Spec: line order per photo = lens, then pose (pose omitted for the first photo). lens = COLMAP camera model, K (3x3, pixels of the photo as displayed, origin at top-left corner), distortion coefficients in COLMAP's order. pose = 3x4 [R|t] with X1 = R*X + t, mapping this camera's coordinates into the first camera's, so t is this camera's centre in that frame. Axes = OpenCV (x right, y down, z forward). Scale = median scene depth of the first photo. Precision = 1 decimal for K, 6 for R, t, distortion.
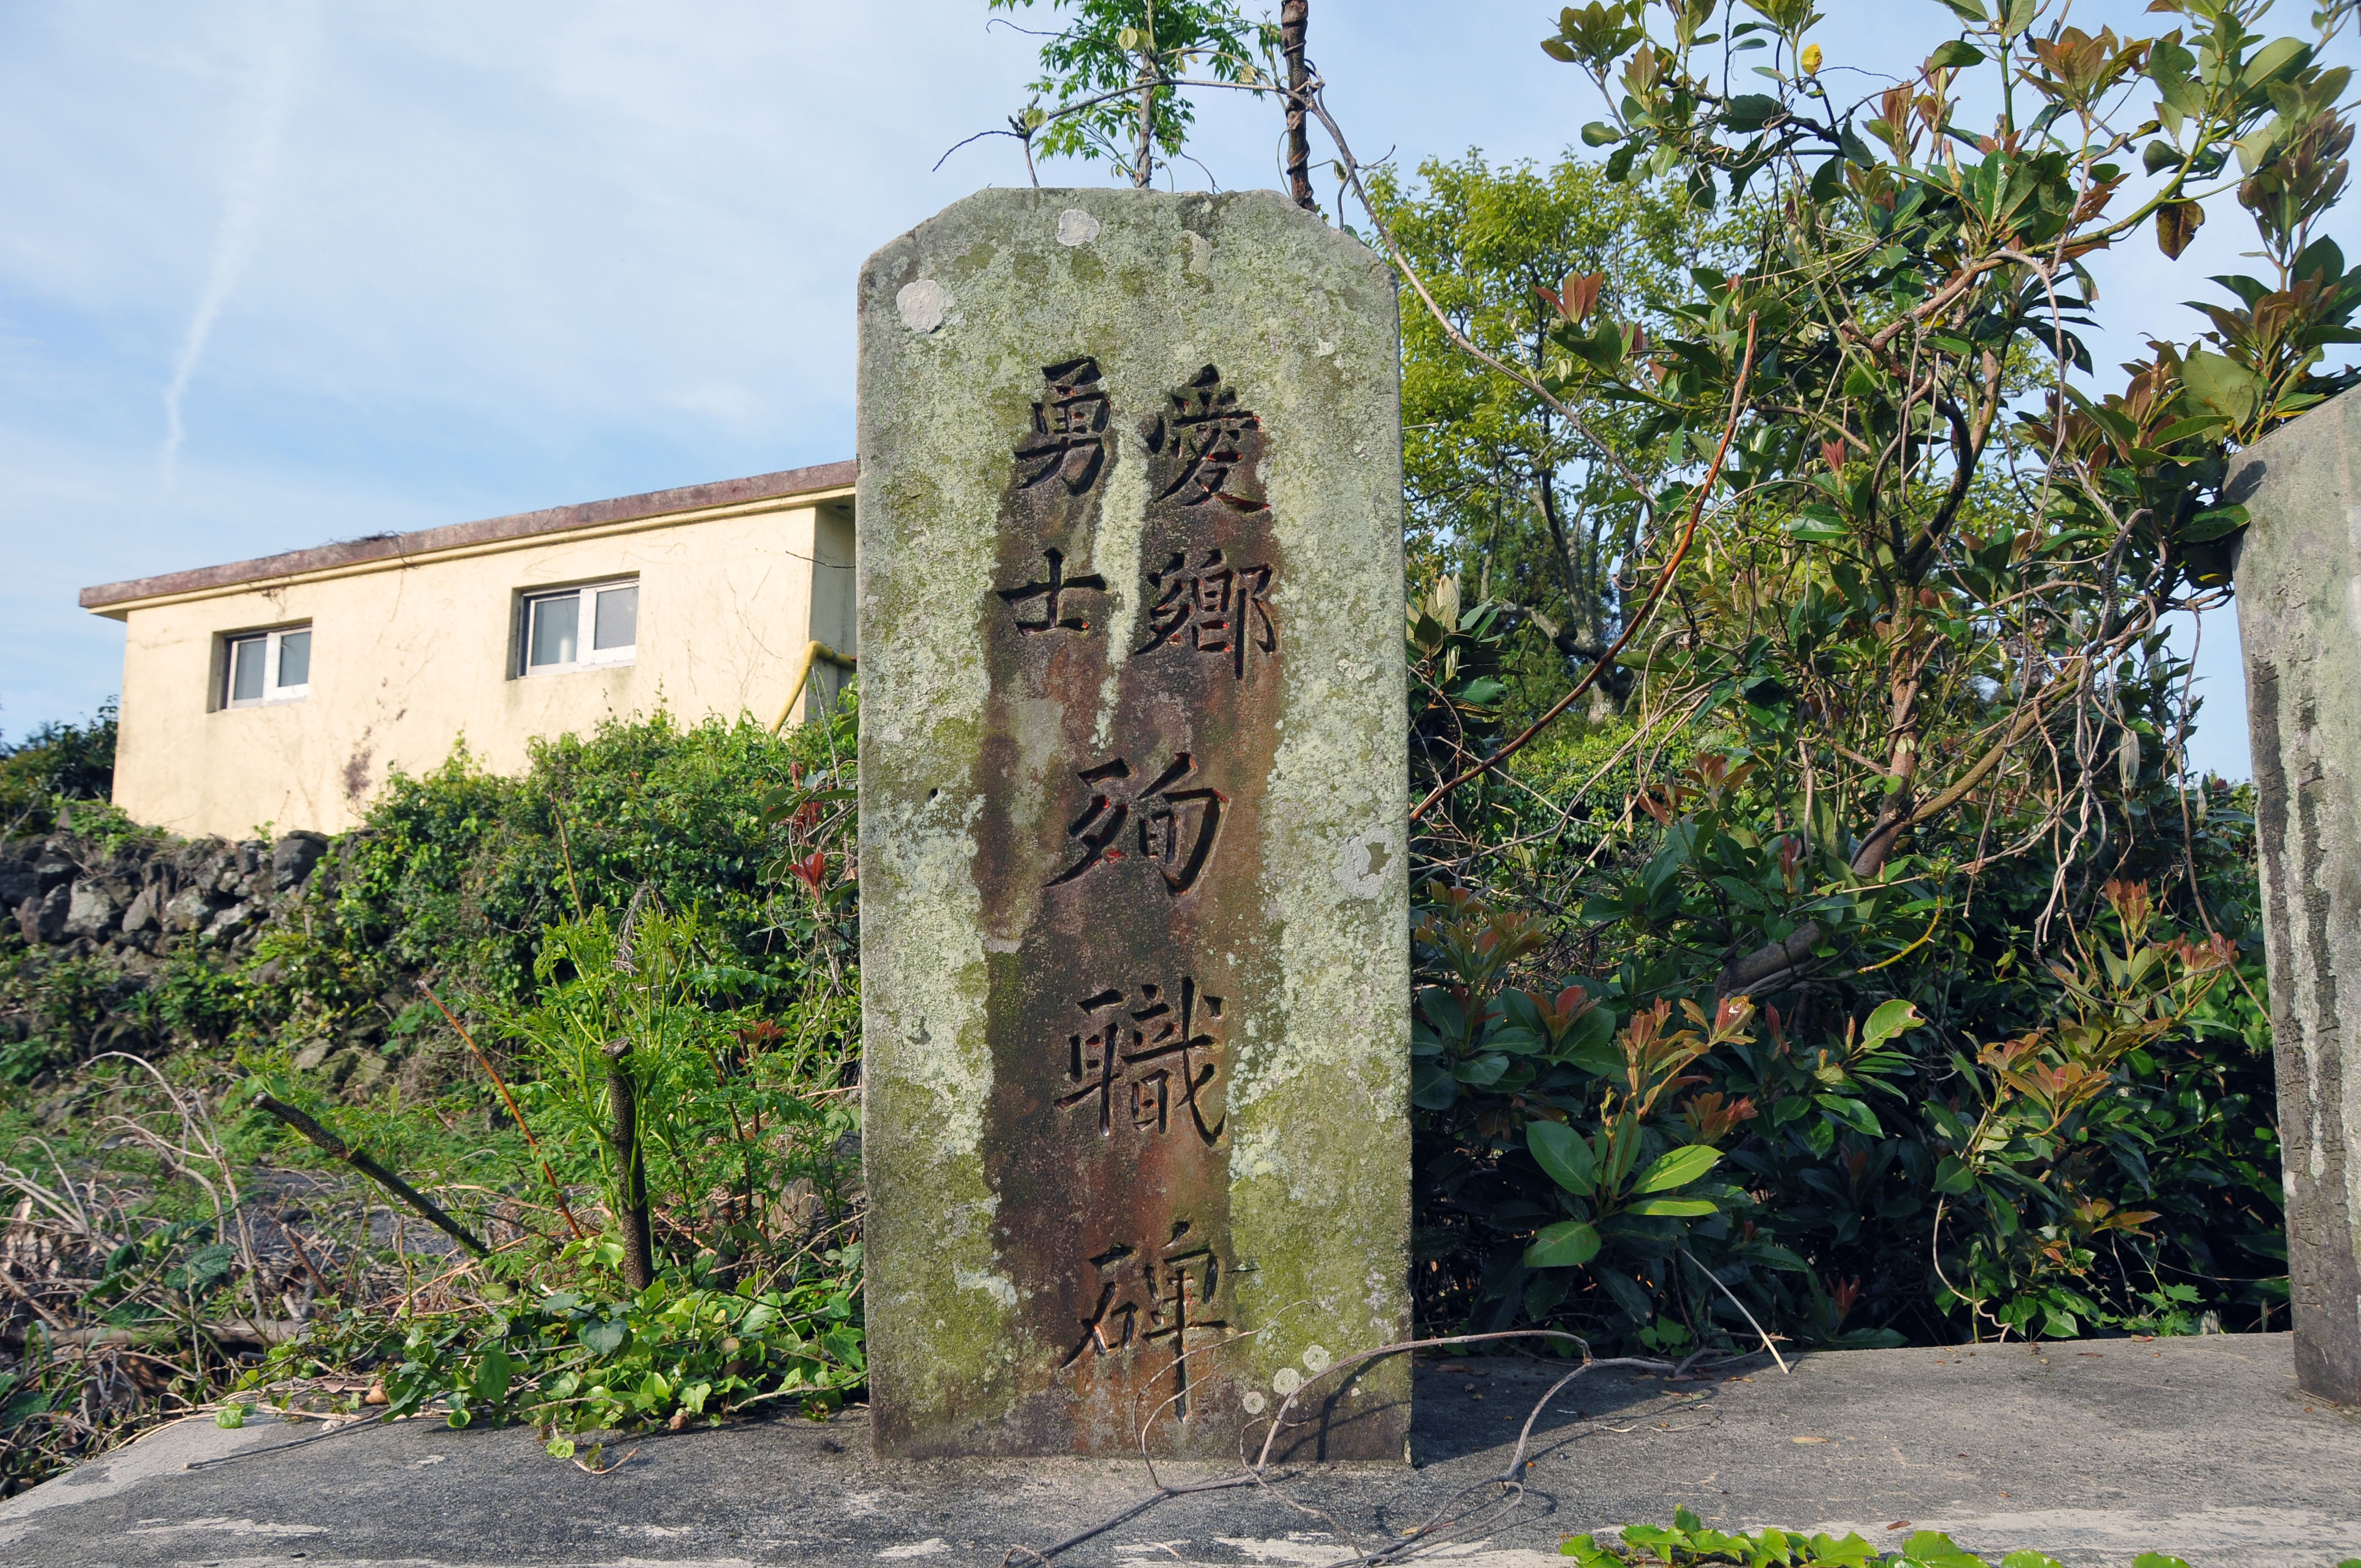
lens RADIAL K [[1844.8, 0, 1171.9], [0, 1844.8, 832.6], [0, 0, 1]] dist [-0.136993, 0.076766]
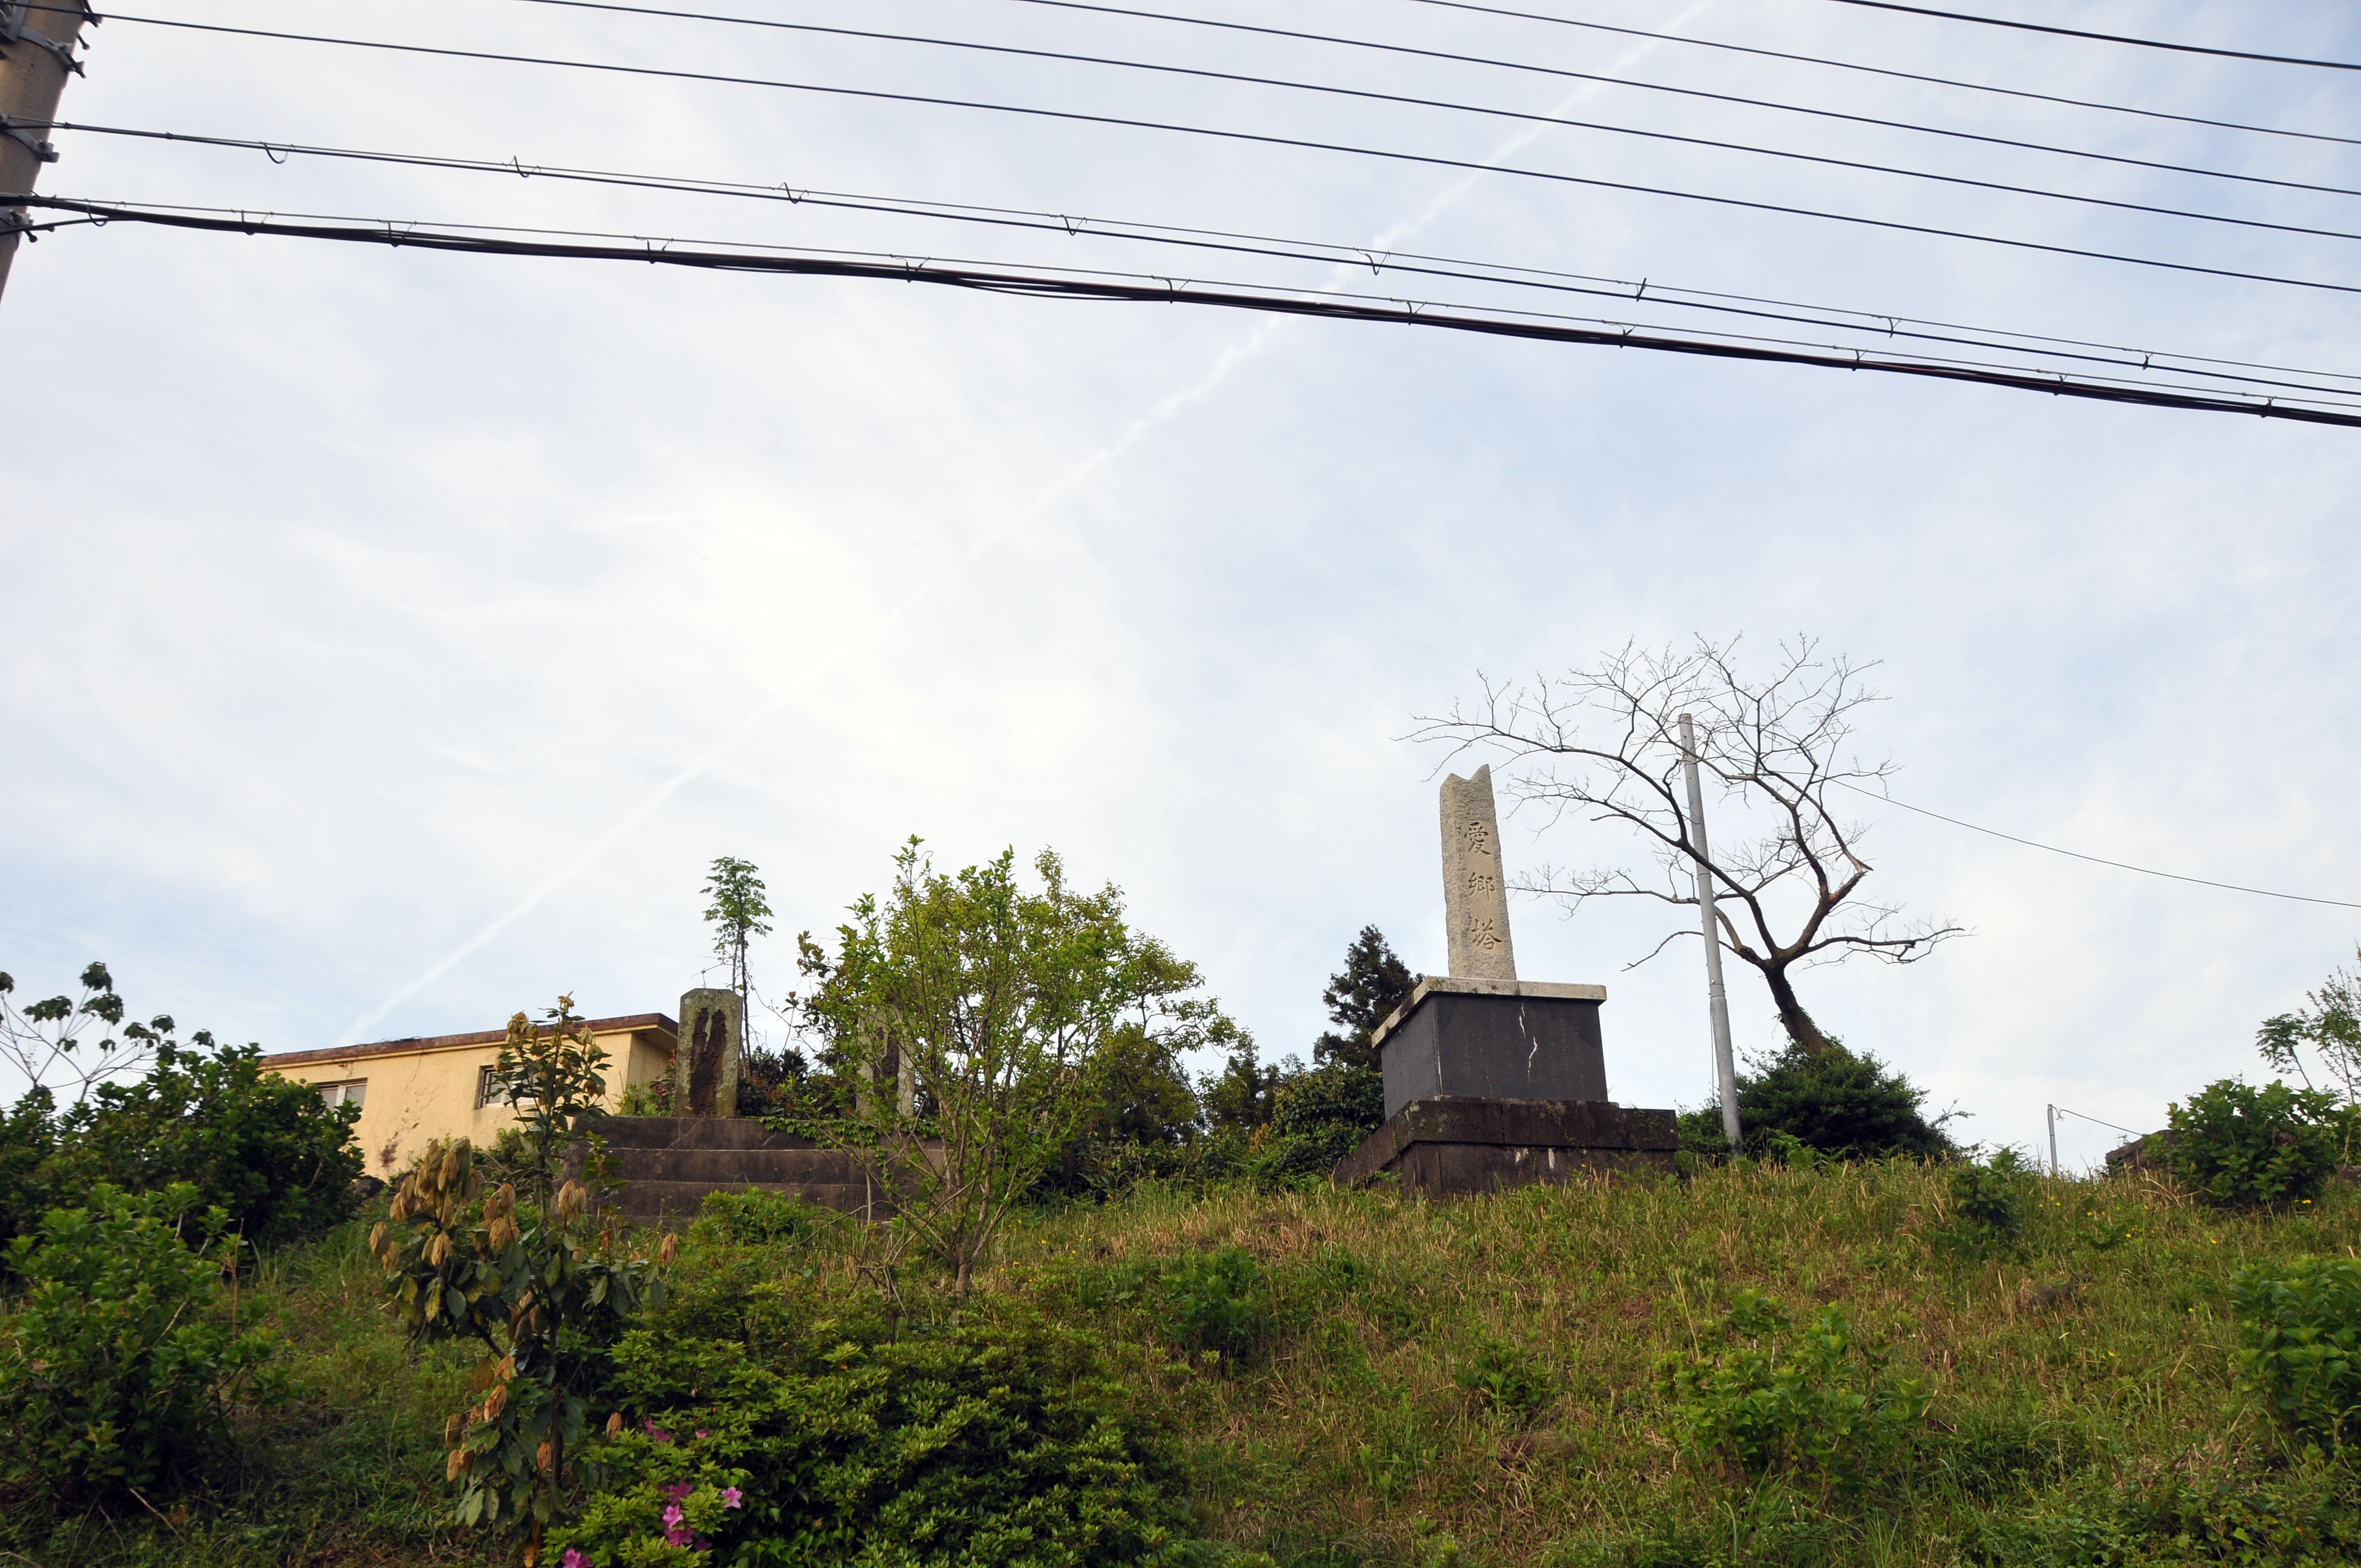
lens RADIAL K [[1830.5, 0, 1169.2], [0, 1830.5, 835.6], [0, 0, 1]] dist [-0.147790, 0.084532]
pose [[0.990751, 0.032809, 0.131668, 0.983552], [0.007406, 0.955810, -0.293892, 1.522355], [-0.135492, 0.292149, 0.946727, -7.776850]]
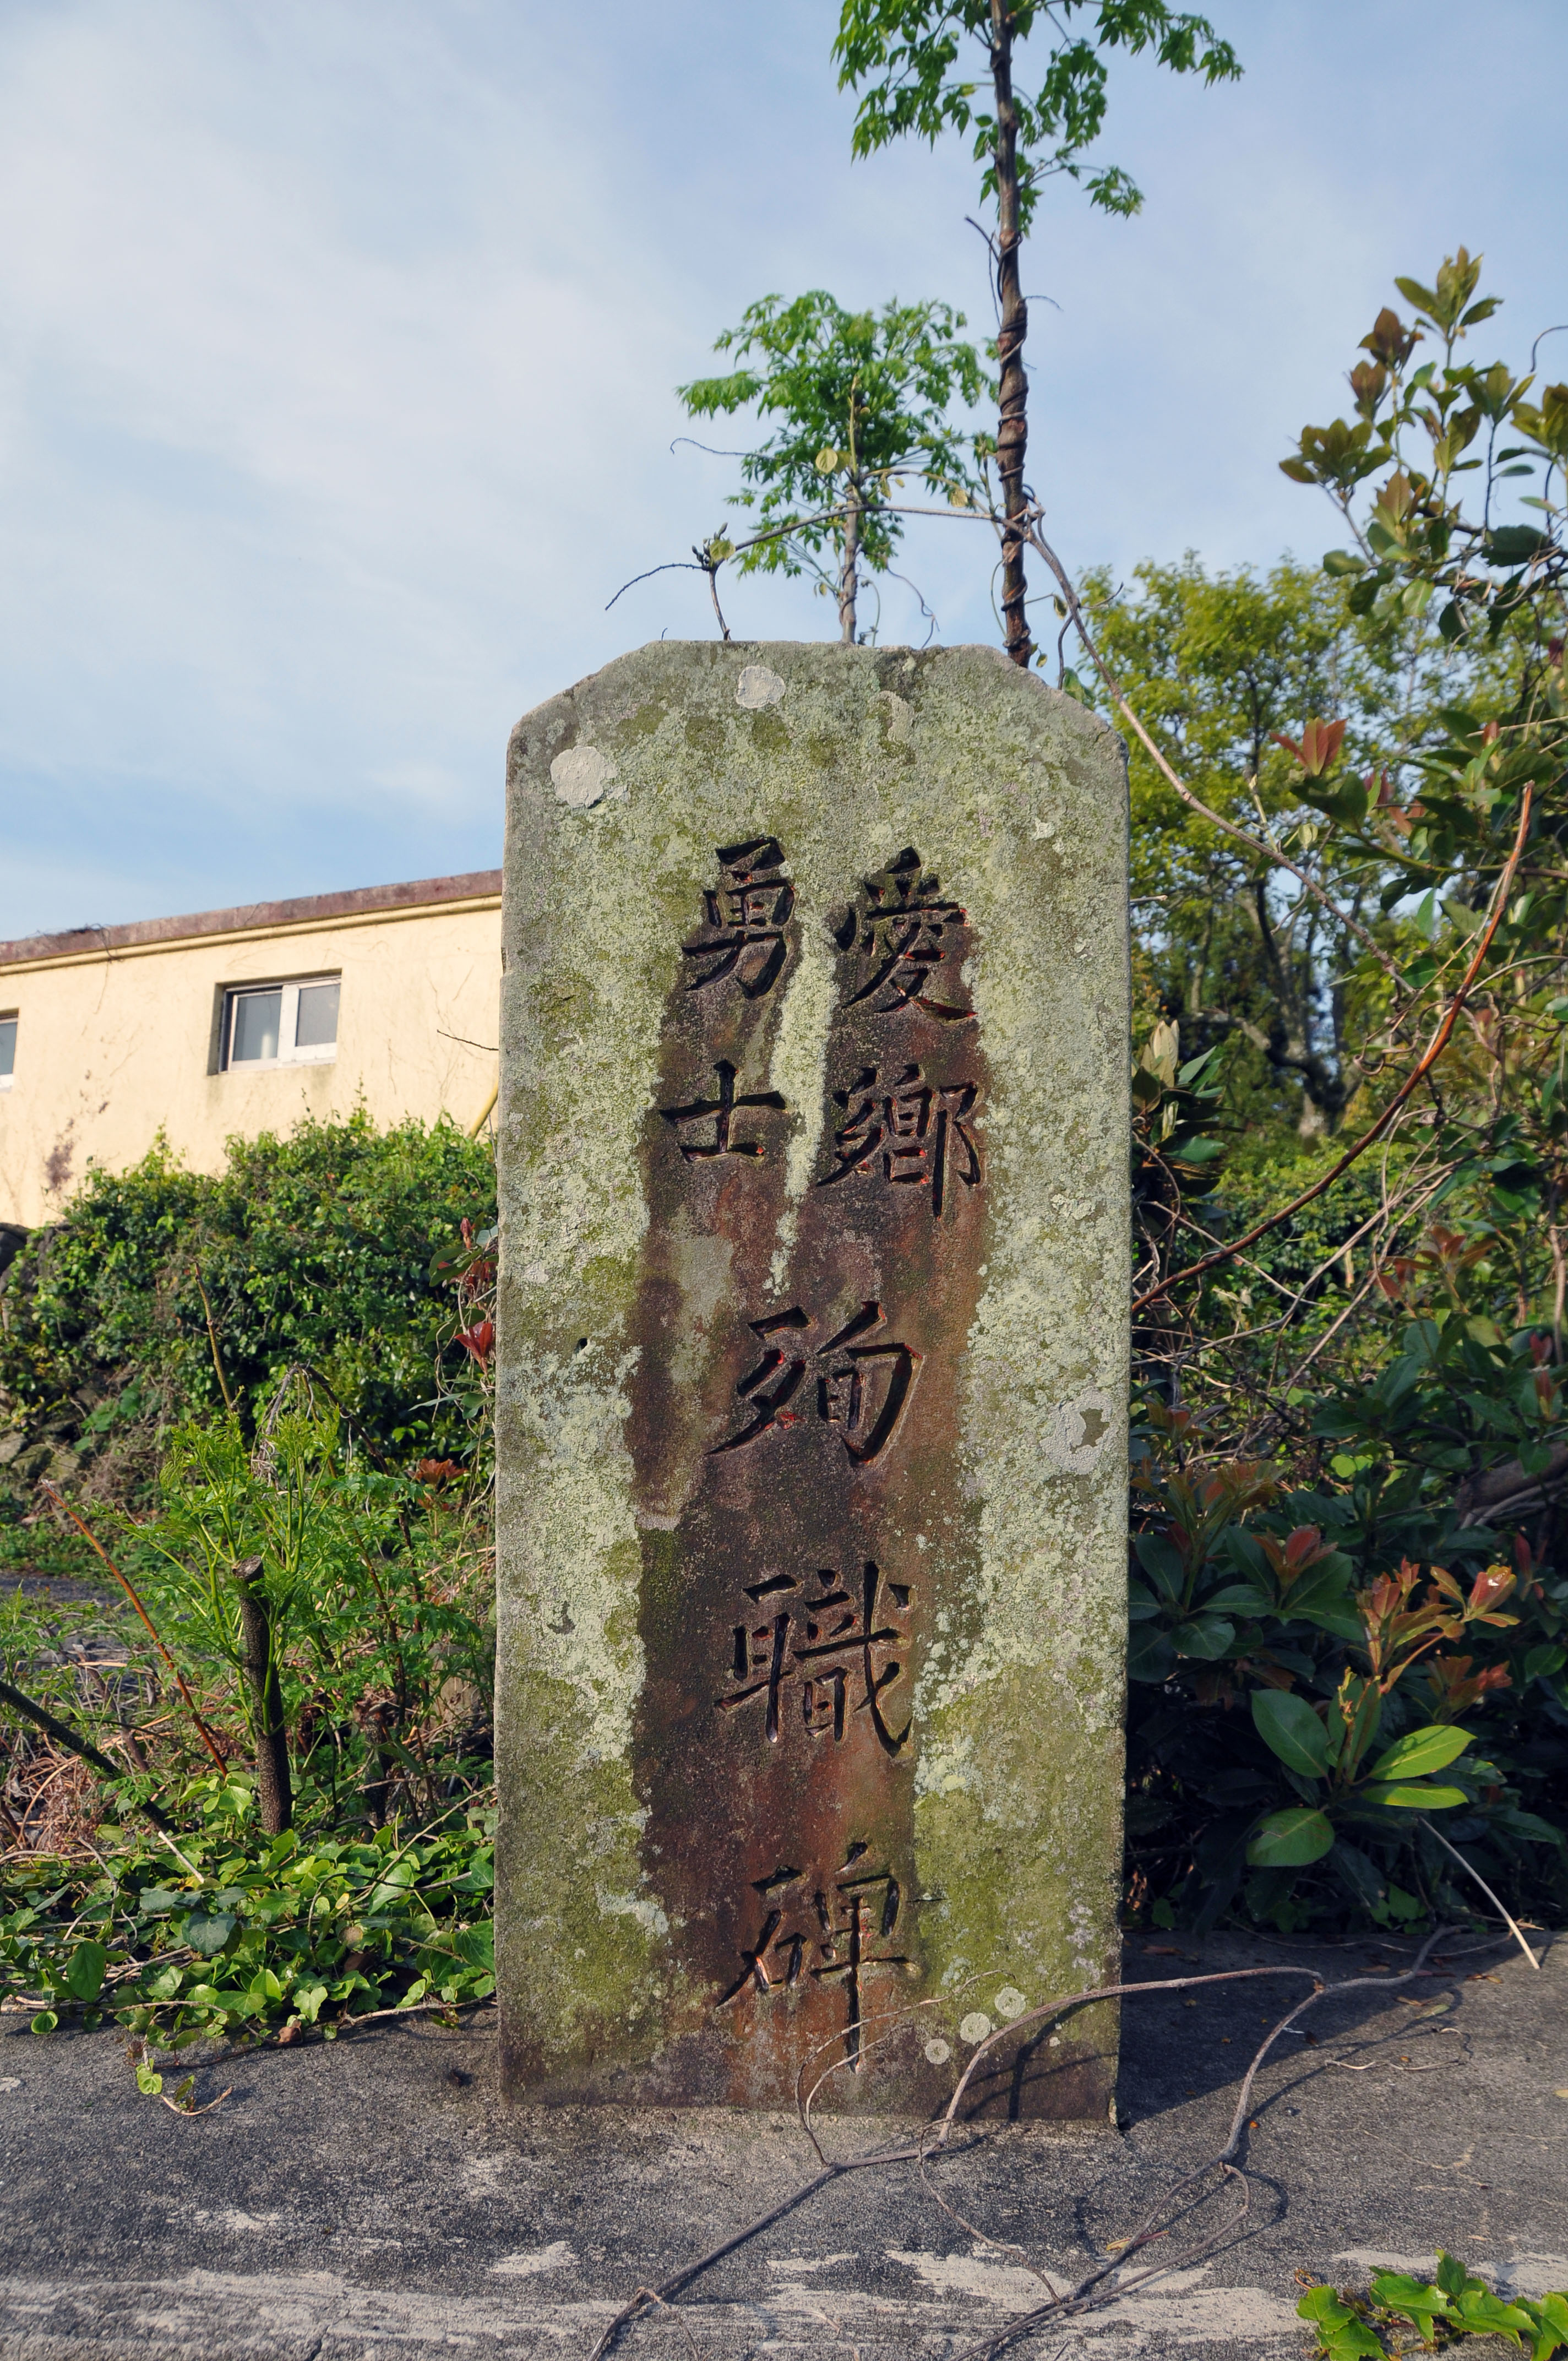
lens RADIAL K [[1830.5, 0, 818.1], [0, 1830.5, 1206.6], [0, 0, 1]] dist [-0.147790, 0.084532]
pose [[0.999351, 0.017011, -0.031757, 0.007632], [-0.017203, 0.999835, -0.005777, -0.079488], [0.031653, 0.006319, 0.999479, 0.136589]]
